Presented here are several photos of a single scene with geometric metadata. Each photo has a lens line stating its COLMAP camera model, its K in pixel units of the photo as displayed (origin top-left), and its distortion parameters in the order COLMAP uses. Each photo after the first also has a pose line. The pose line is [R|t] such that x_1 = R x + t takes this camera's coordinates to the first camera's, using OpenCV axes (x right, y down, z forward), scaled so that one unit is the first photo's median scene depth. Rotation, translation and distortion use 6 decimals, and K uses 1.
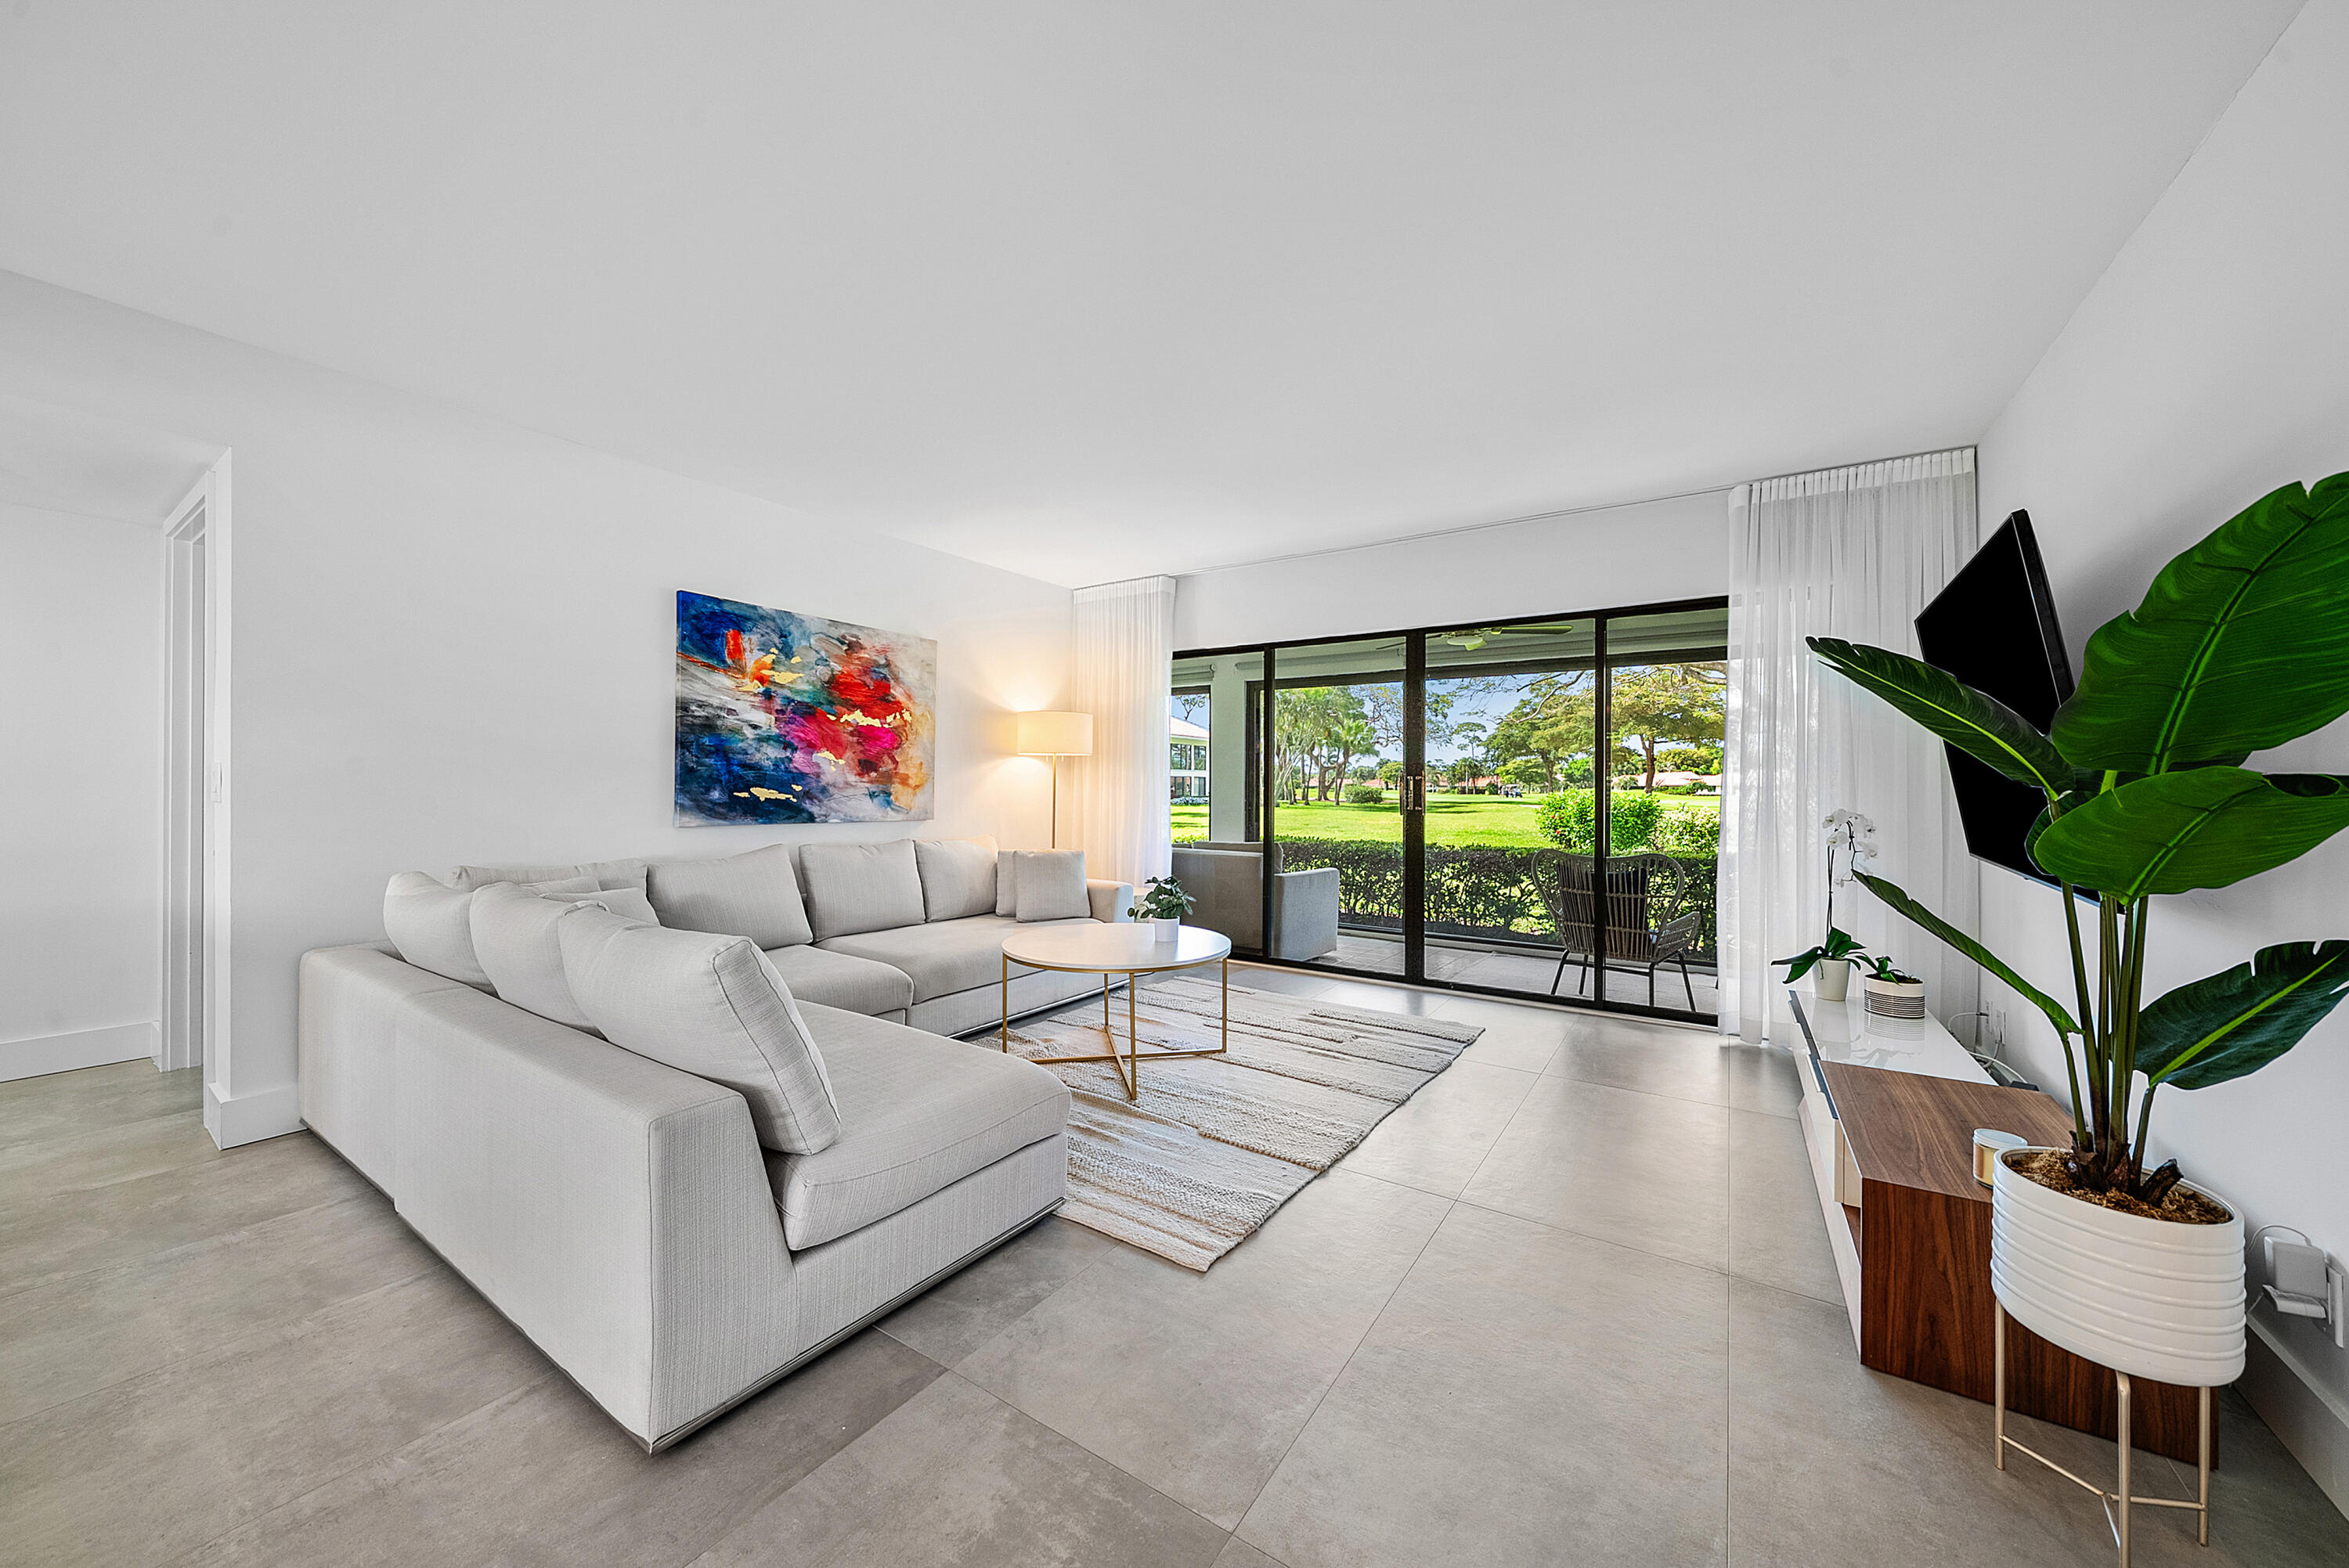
lens RADIAL K [[834.5, 0, 1153.6], [0, 834.5, 789.0], [0, 0, 1]] dist [-0.000678, -0.000004]
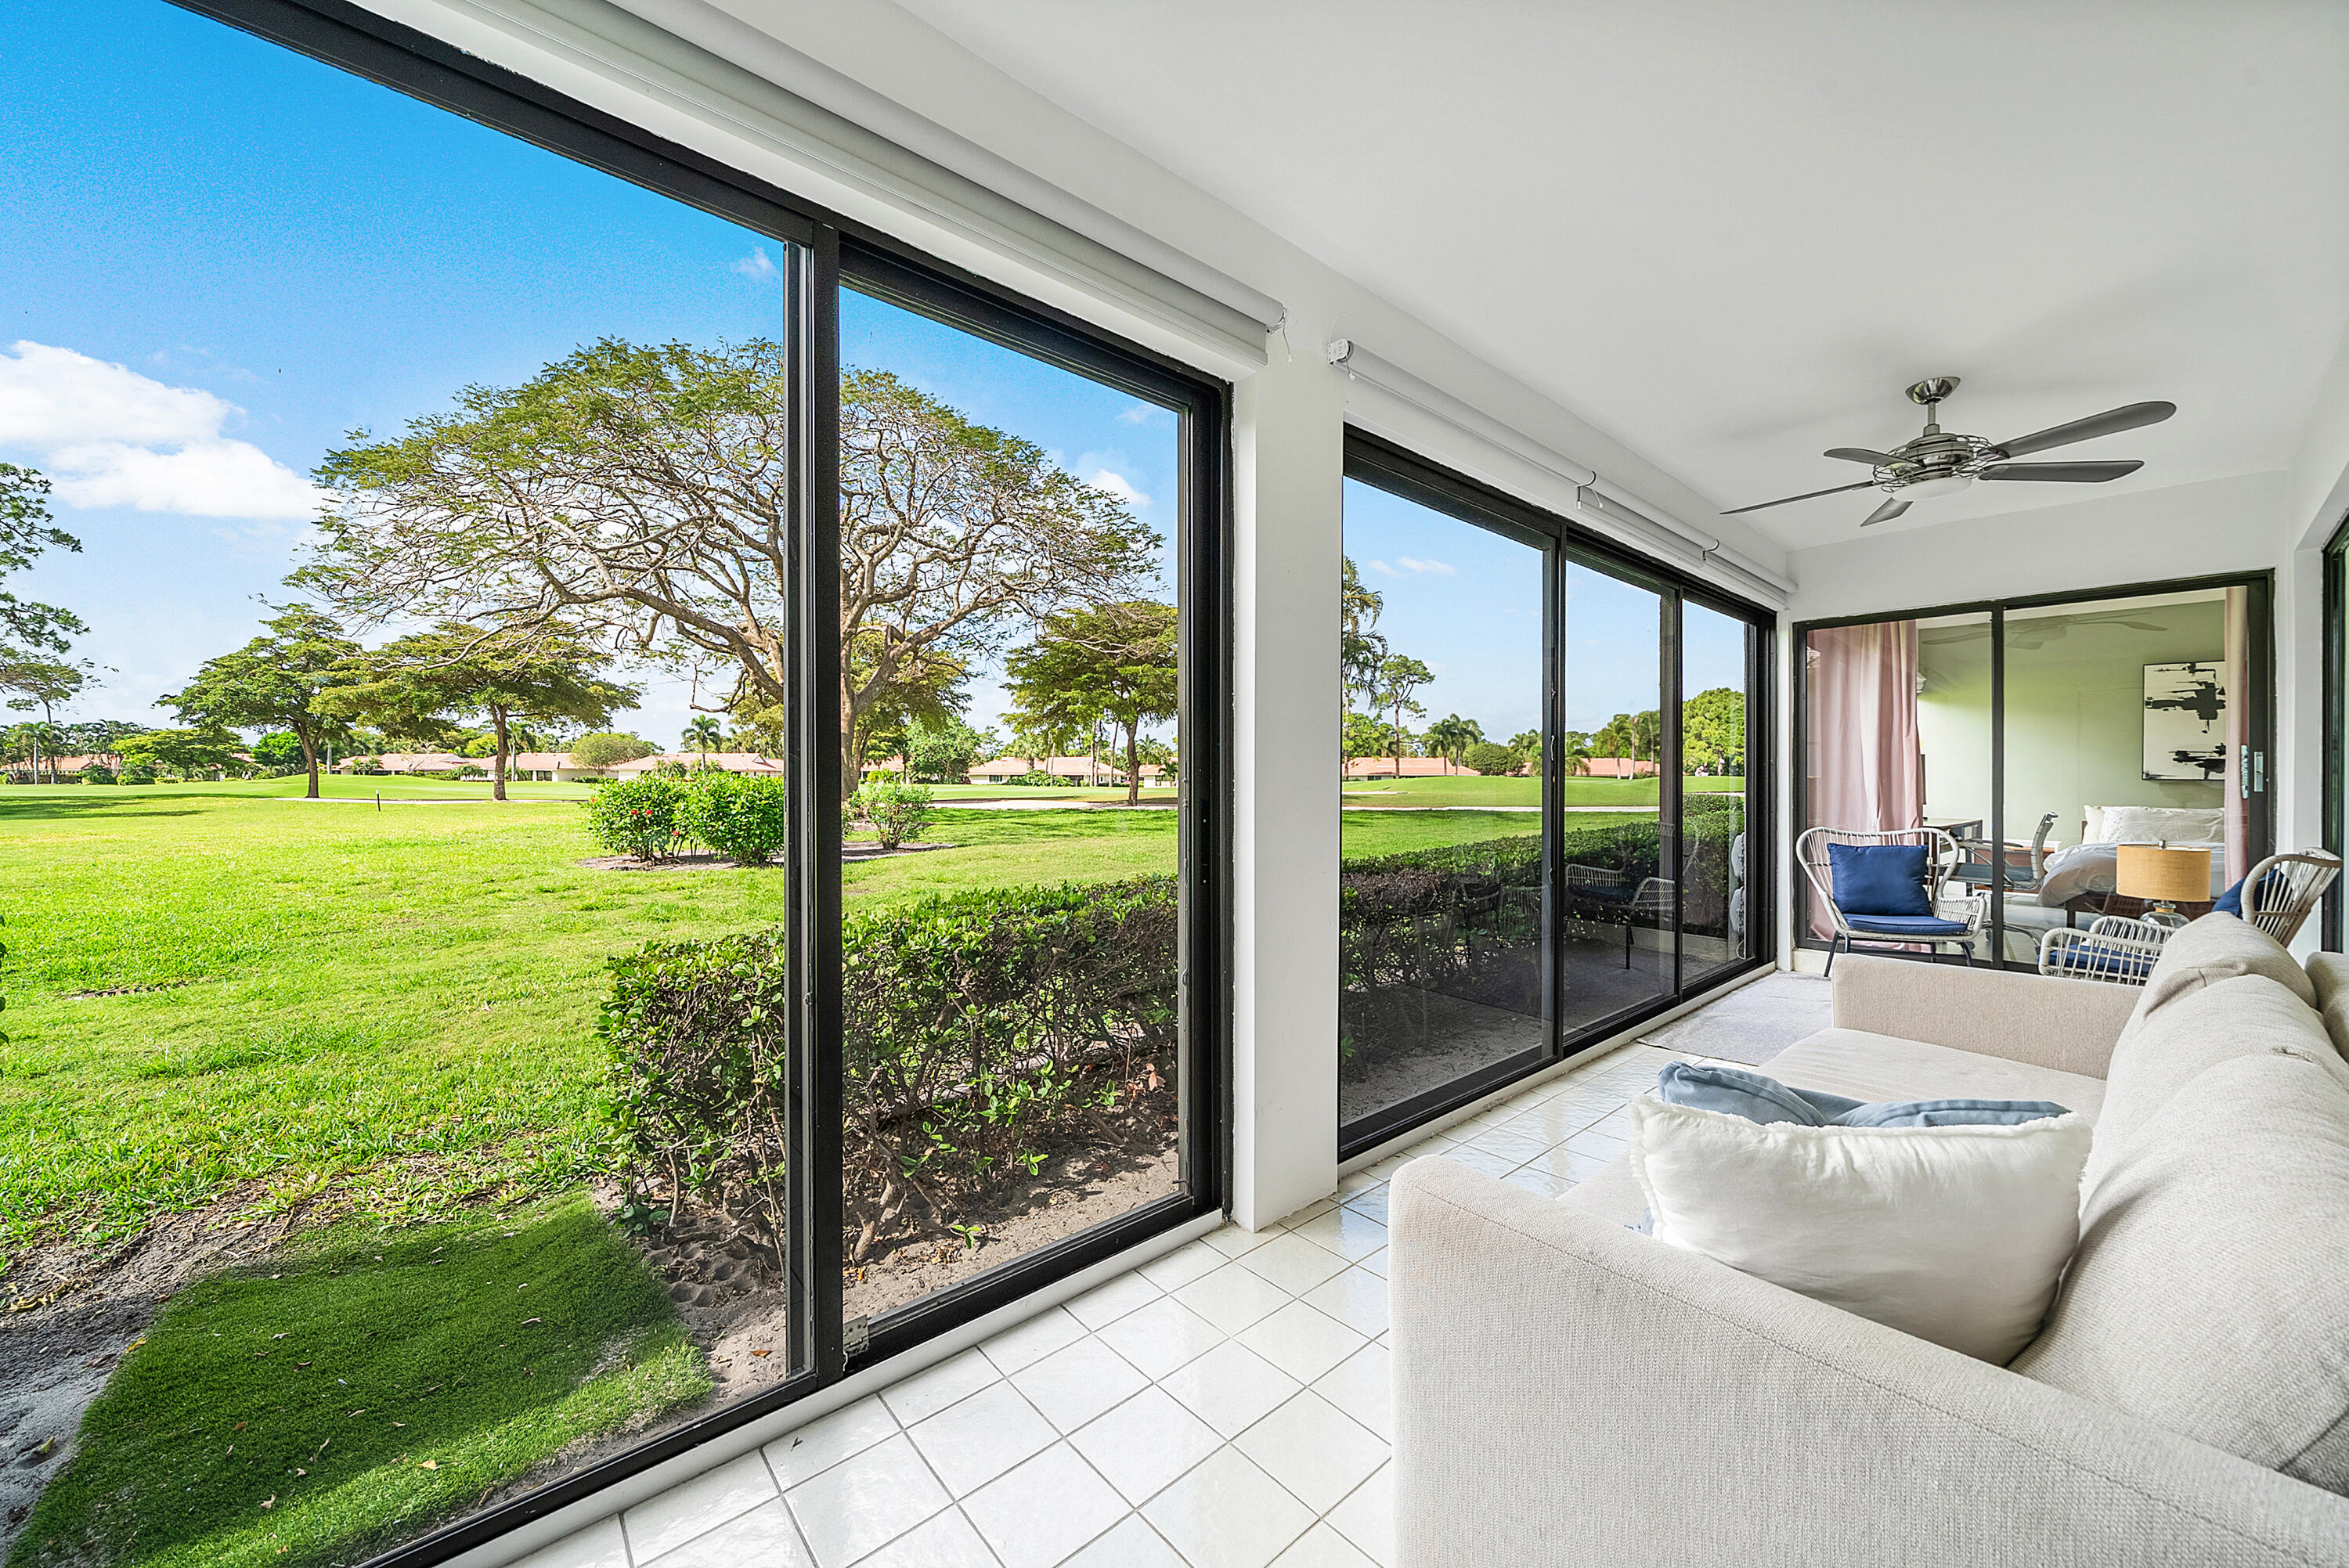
lens RADIAL K [[861.1, 0, 1174.5], [0, 861.1, 784.0], [0, 0, 1]] dist [-0.001373, -0.000086]
pose [[0.253330, -0.014057, 0.967278, -0.027638], [0.002841, 0.999901, 0.013788, 0.000358], [-0.967376, -0.000745, 0.253345, 0.115086]]
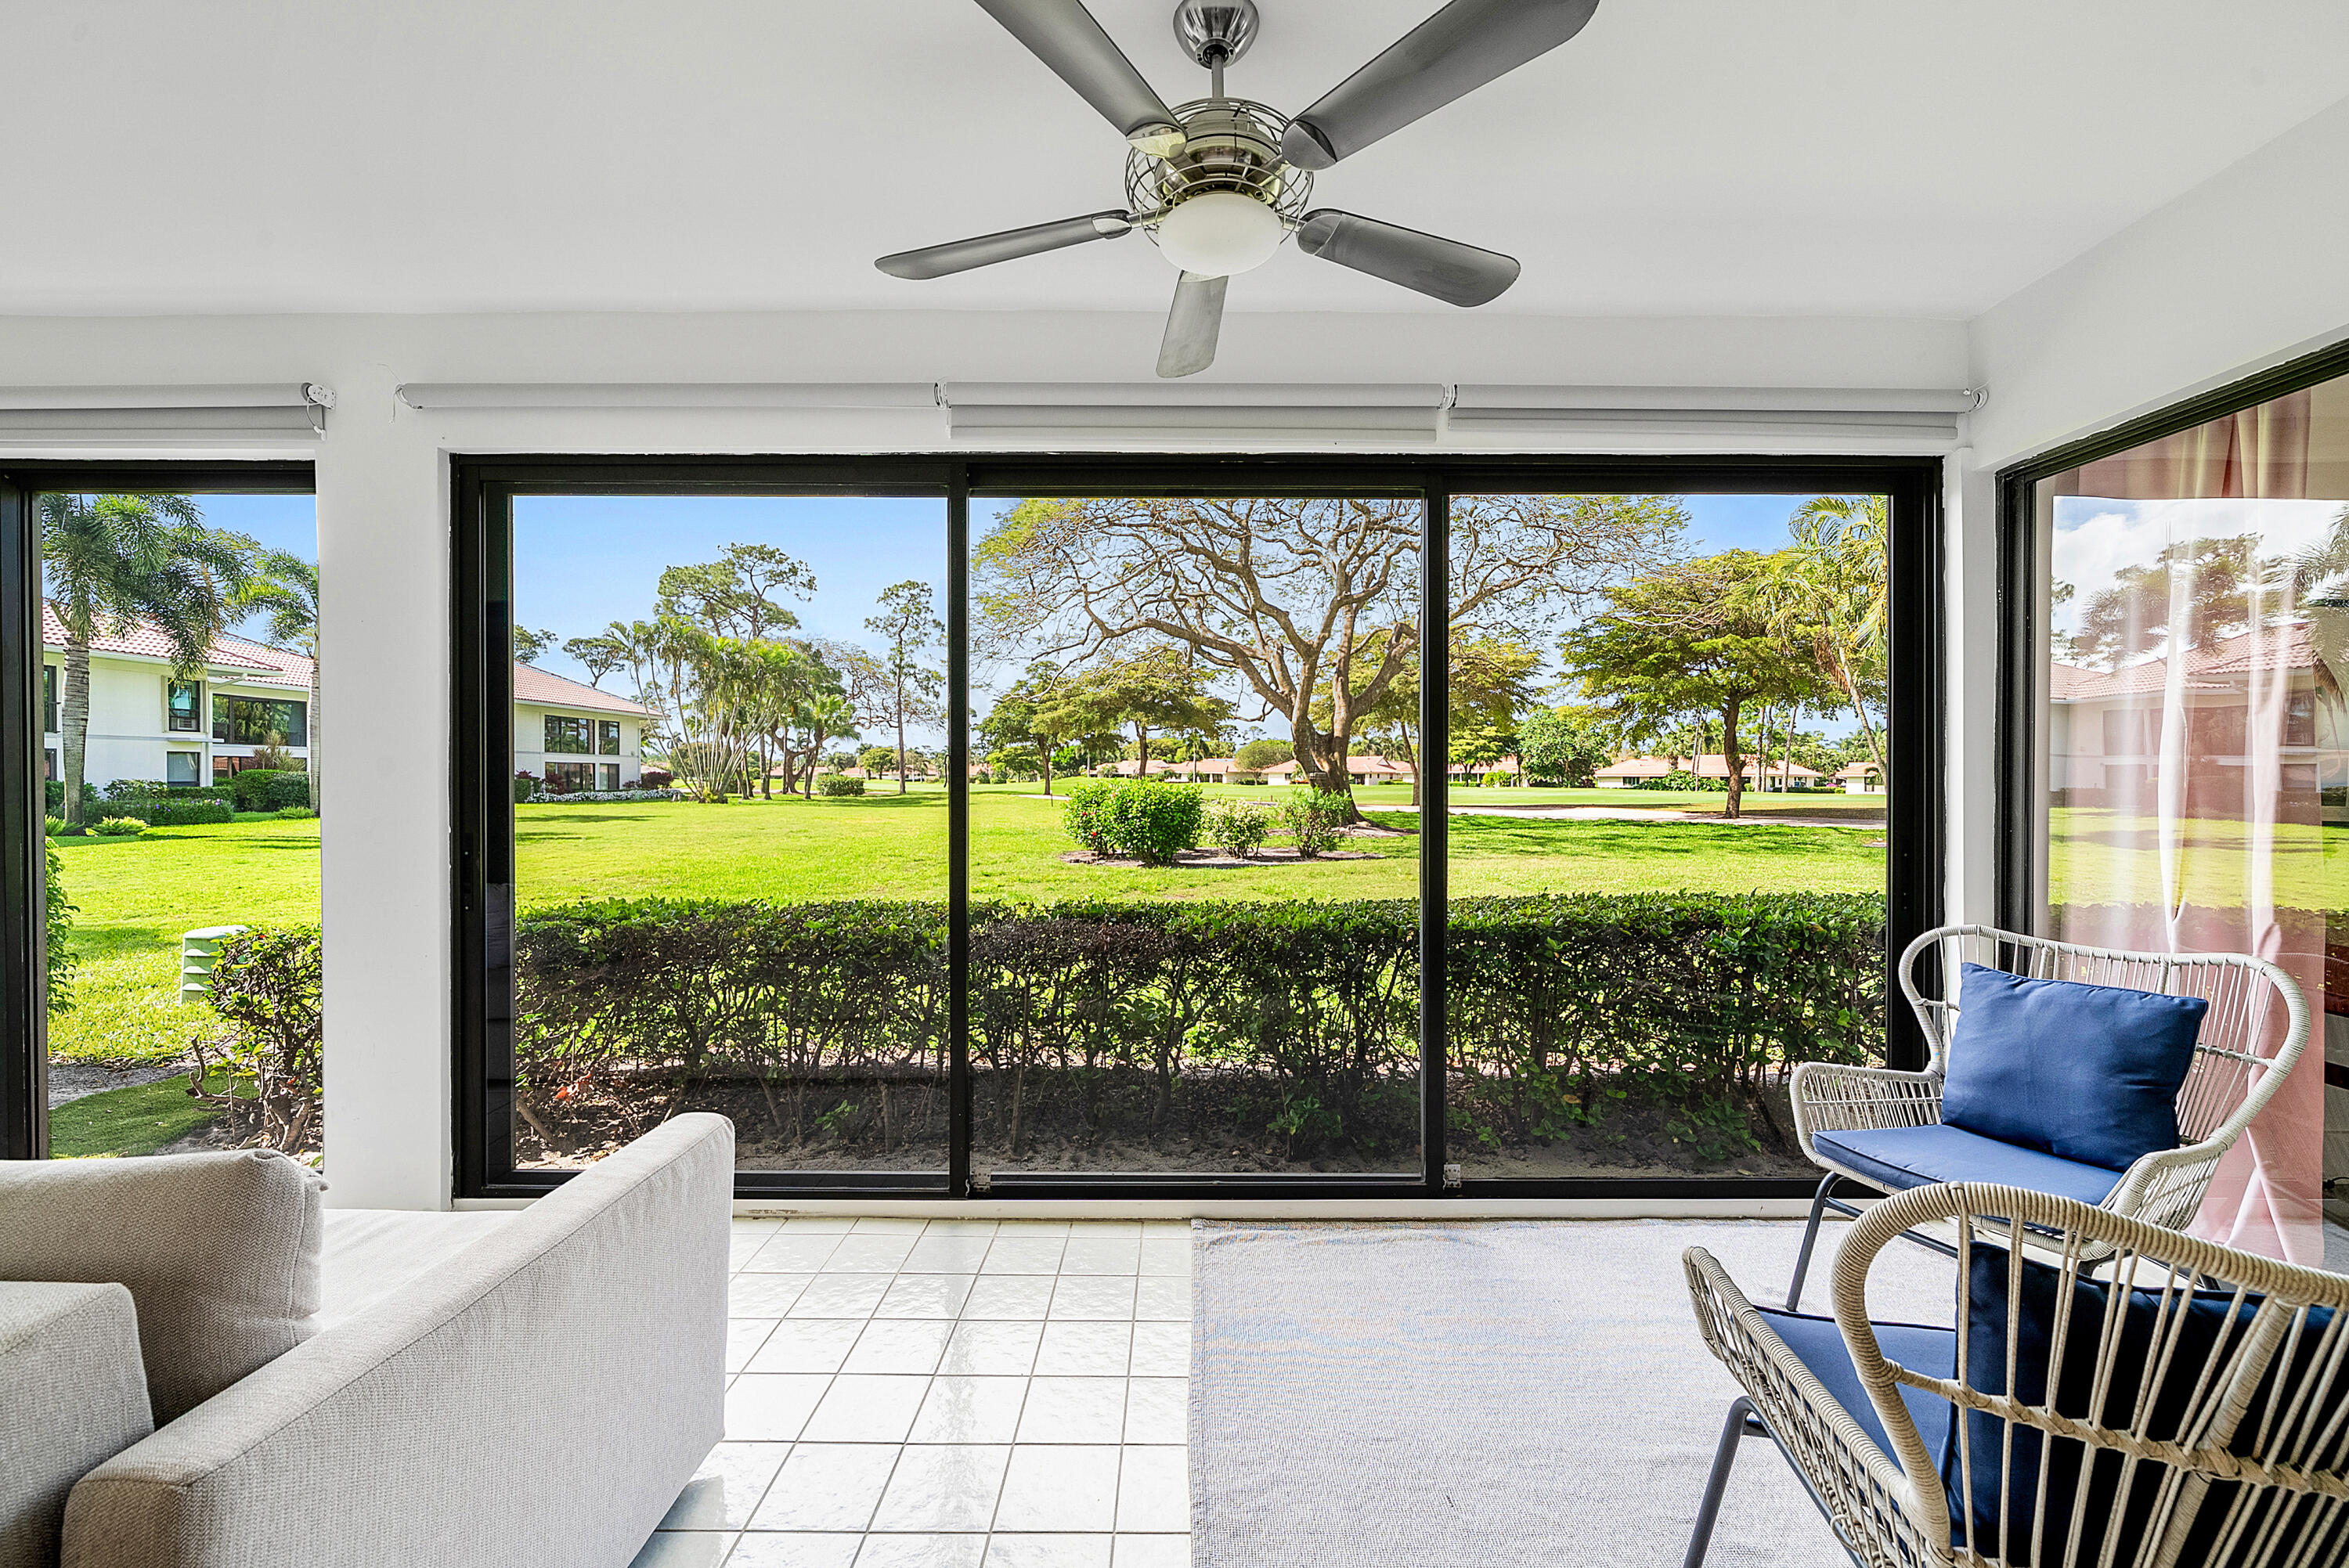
lens RADIAL K [[904.1, 0, 1174.5], [0, 904.1, 784.0], [0, 0, 1]] dist [0.000858, -0.000005]
pose [[0.825848, -0.009989, 0.563805, 0.017466], [0.006029, 0.999942, 0.008885, -0.000793], [-0.563861, -0.003939, 0.825860, 0.068353]]
